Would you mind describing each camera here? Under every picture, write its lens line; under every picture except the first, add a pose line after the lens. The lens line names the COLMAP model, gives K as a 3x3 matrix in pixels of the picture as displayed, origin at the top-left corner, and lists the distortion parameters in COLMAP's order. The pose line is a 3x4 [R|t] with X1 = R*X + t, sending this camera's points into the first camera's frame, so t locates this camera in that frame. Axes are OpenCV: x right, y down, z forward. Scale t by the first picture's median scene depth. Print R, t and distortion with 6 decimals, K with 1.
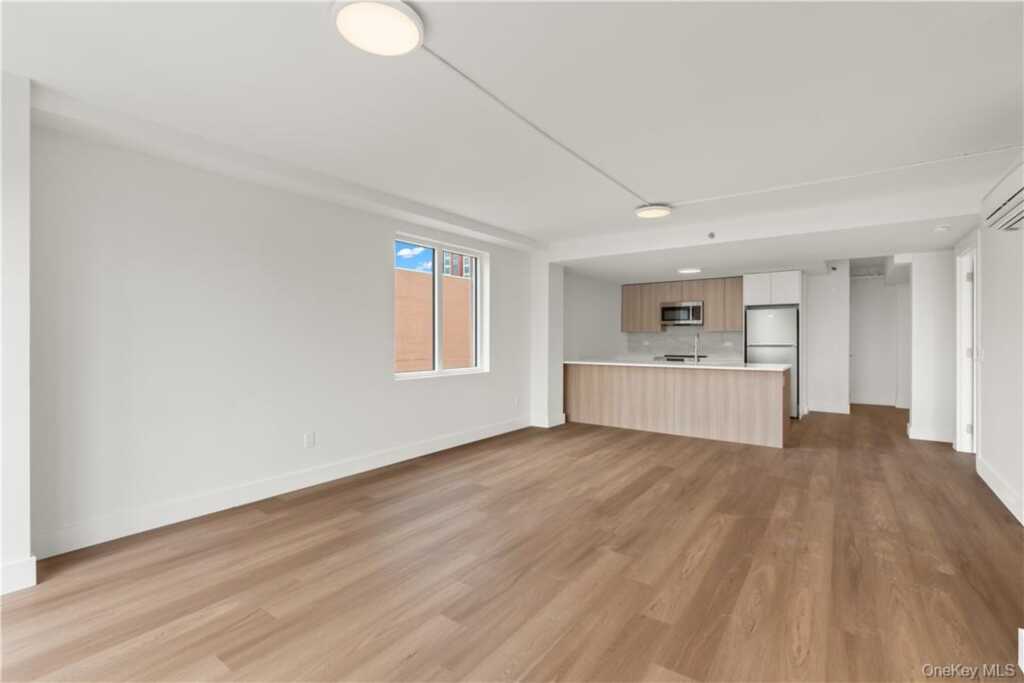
lens RADIAL K [[463.2, 0, 506.6], [0, 463.2, 340.8], [0, 0, 1]] dist [0.002494, 0.000208]
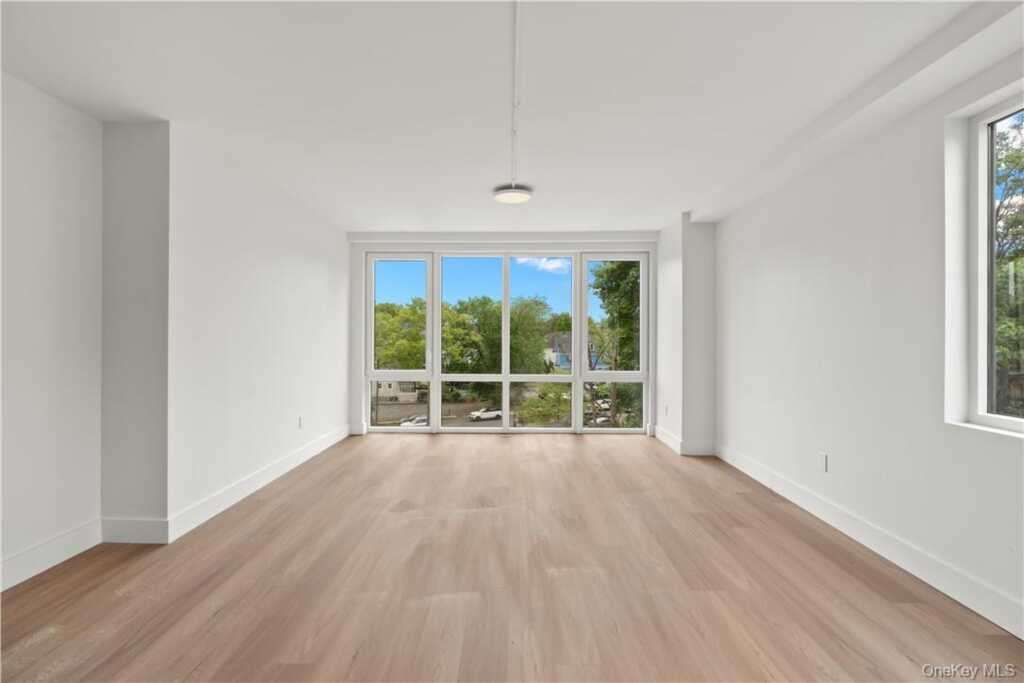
lens RADIAL K [[463.2, 0, 508.4], [0, 463.2, 337.7], [0, 0, 1]] dist [0.002494, 0.000208]
pose [[-0.810673, -0.002404, -0.585495, 0.660744], [-0.006602, 0.999966, 0.005034, -0.005790], [0.585462, 0.007946, -0.810661, 1.768350]]
